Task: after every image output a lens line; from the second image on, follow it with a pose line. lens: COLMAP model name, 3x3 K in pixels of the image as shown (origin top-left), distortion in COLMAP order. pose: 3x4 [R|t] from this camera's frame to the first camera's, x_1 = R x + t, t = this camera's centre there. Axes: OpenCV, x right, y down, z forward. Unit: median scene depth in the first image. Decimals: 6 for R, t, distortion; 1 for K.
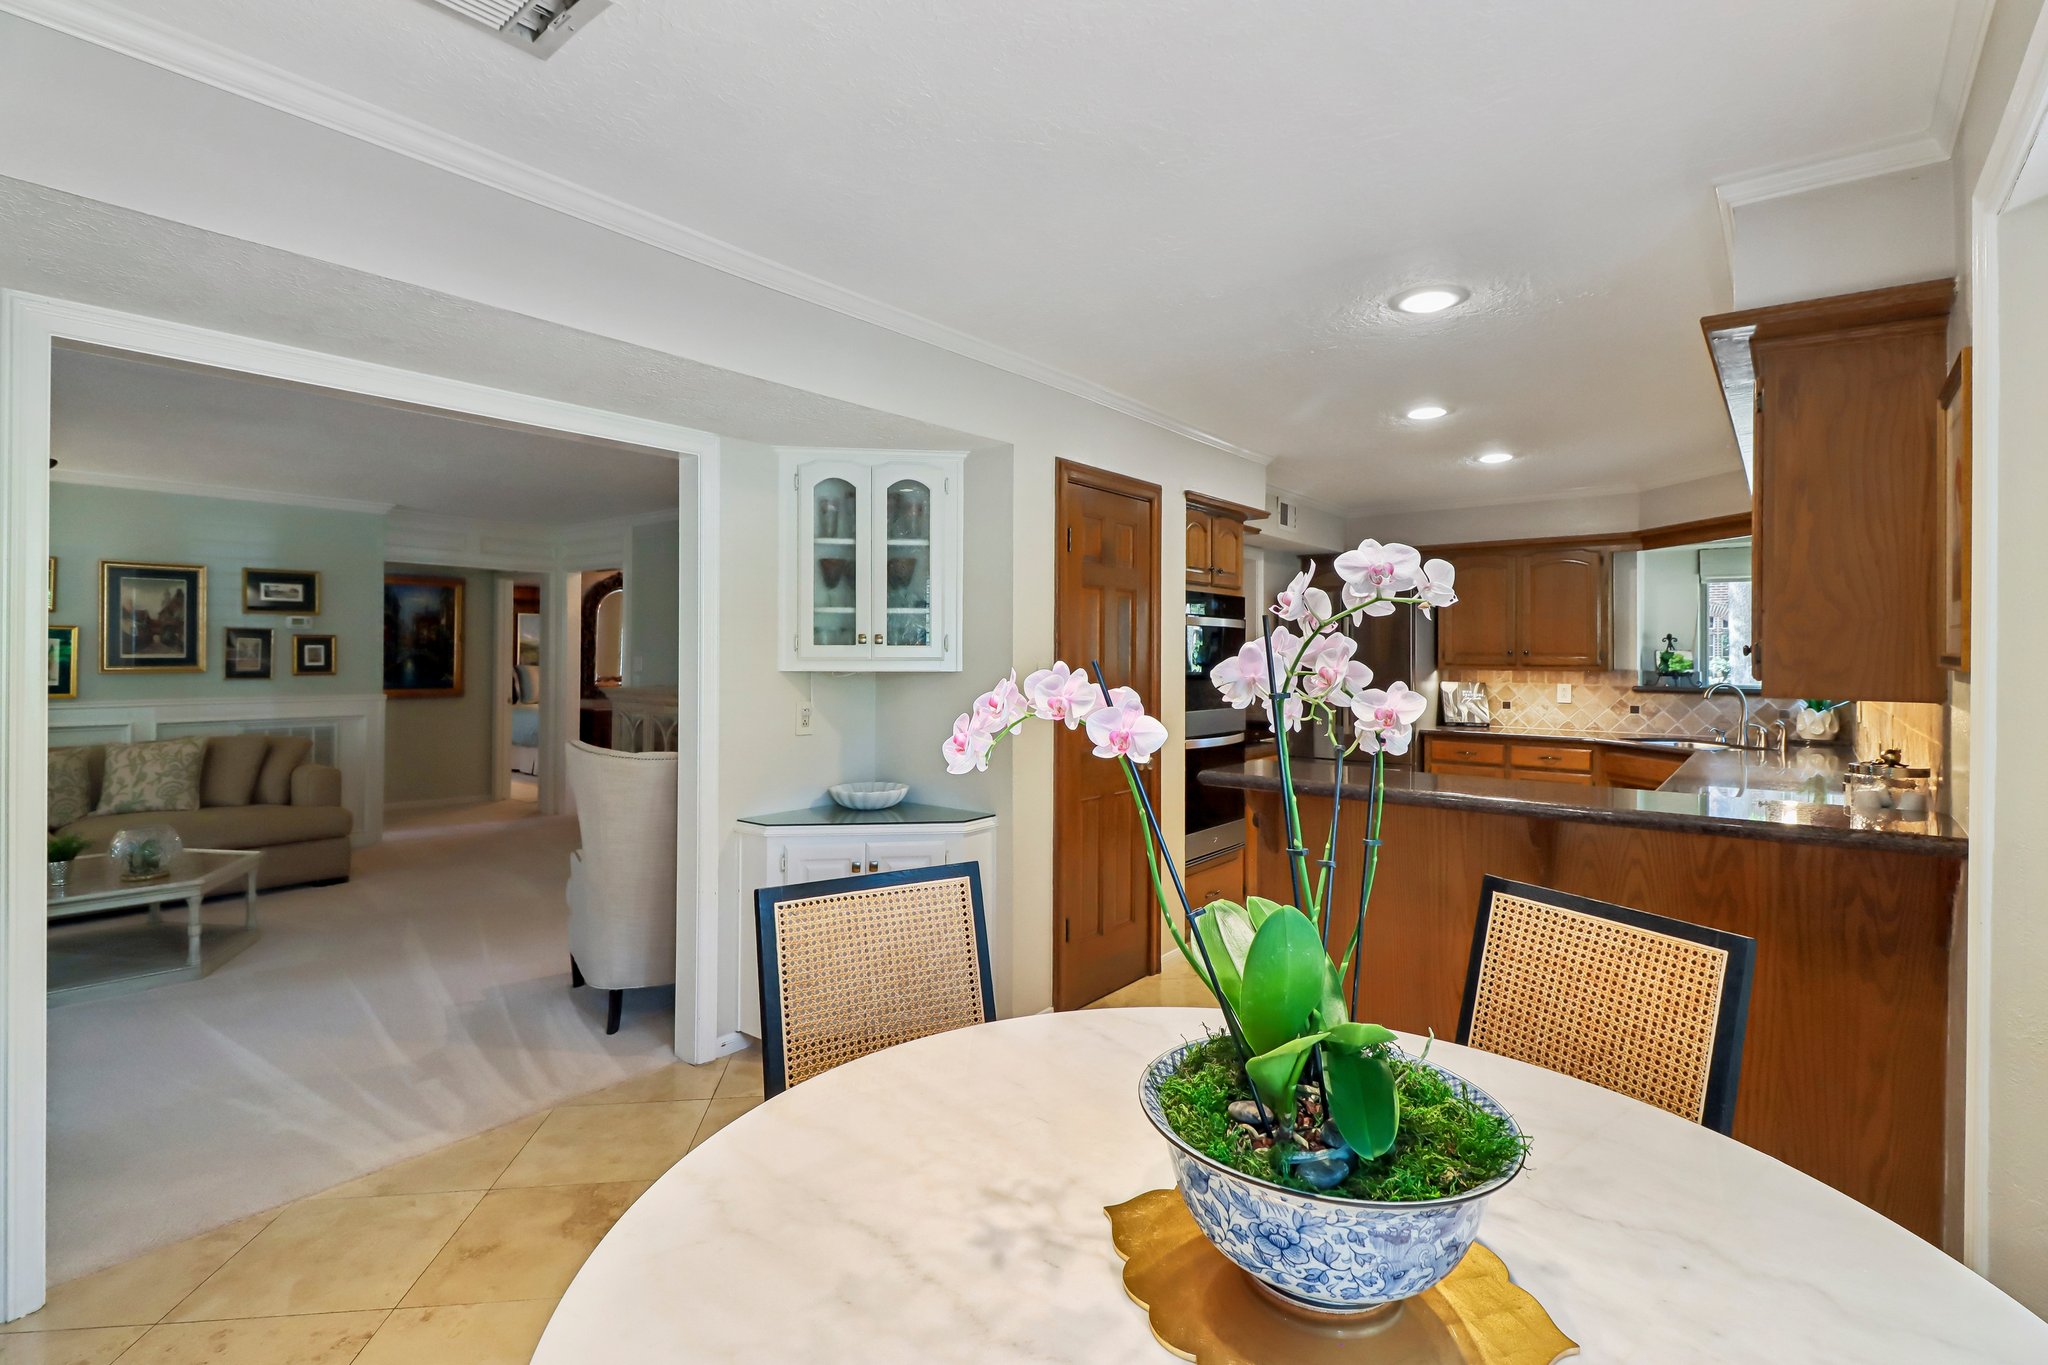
lens RADIAL K [[969.4, 0, 1008.7], [0, 969.4, 649.8], [0, 0, 1]] dist [0.010799, -0.005338]
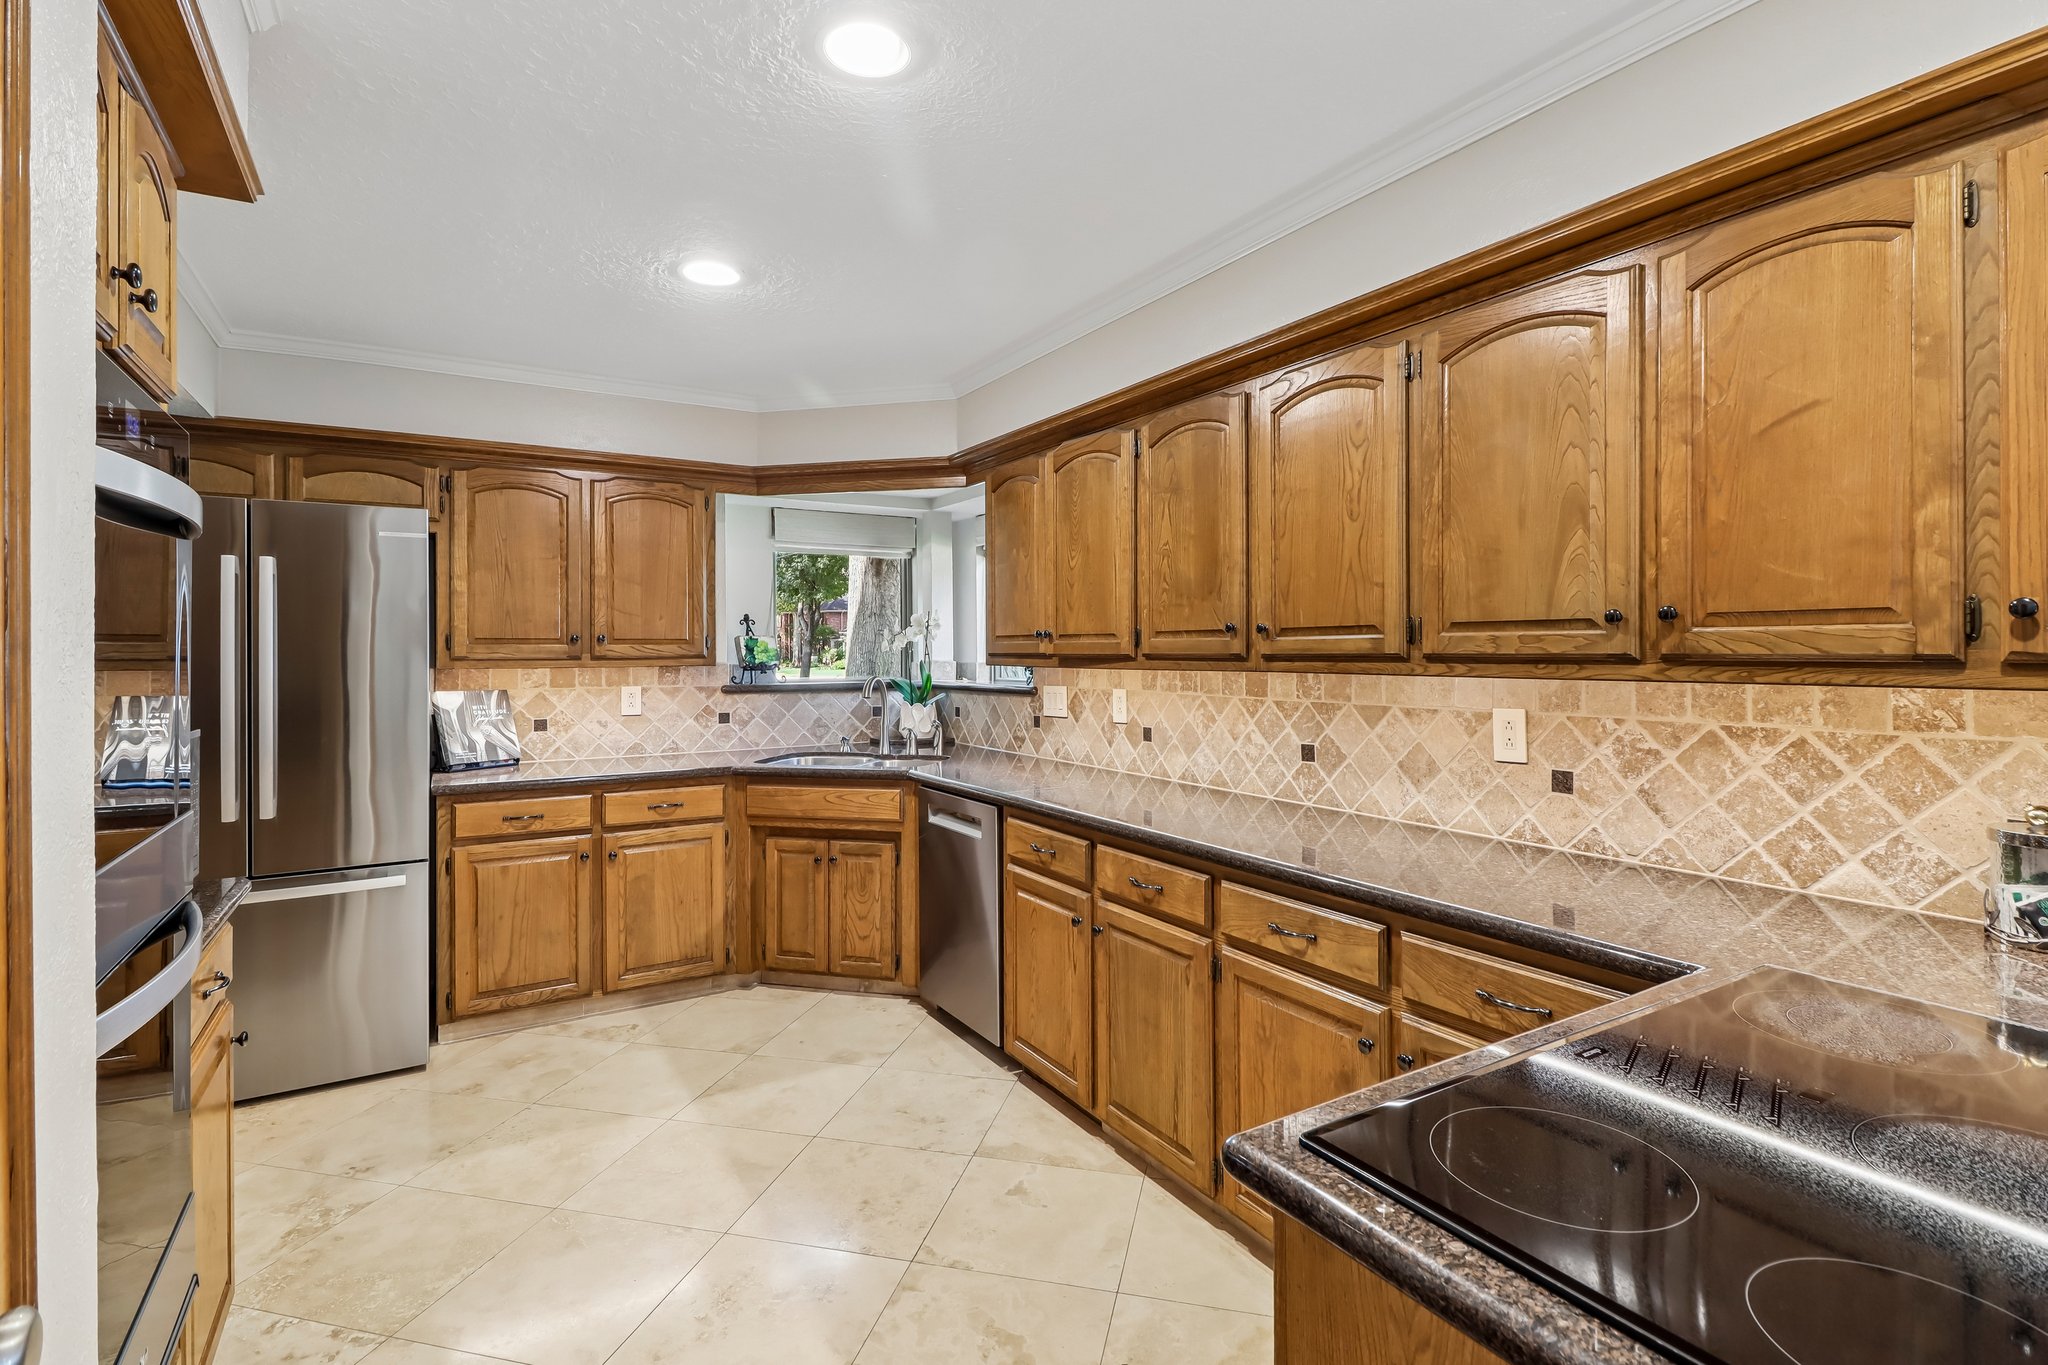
lens RADIAL K [[969.4, 0, 1037.8], [0, 969.4, 649.5], [0, 0, 1]] dist [0.010799, -0.005338]
pose [[0.330369, -0.006828, 0.943827, 0.044414], [0.002506, 0.999977, 0.006357, 0.007086], [-0.943849, 0.000265, 0.330378, 0.547697]]
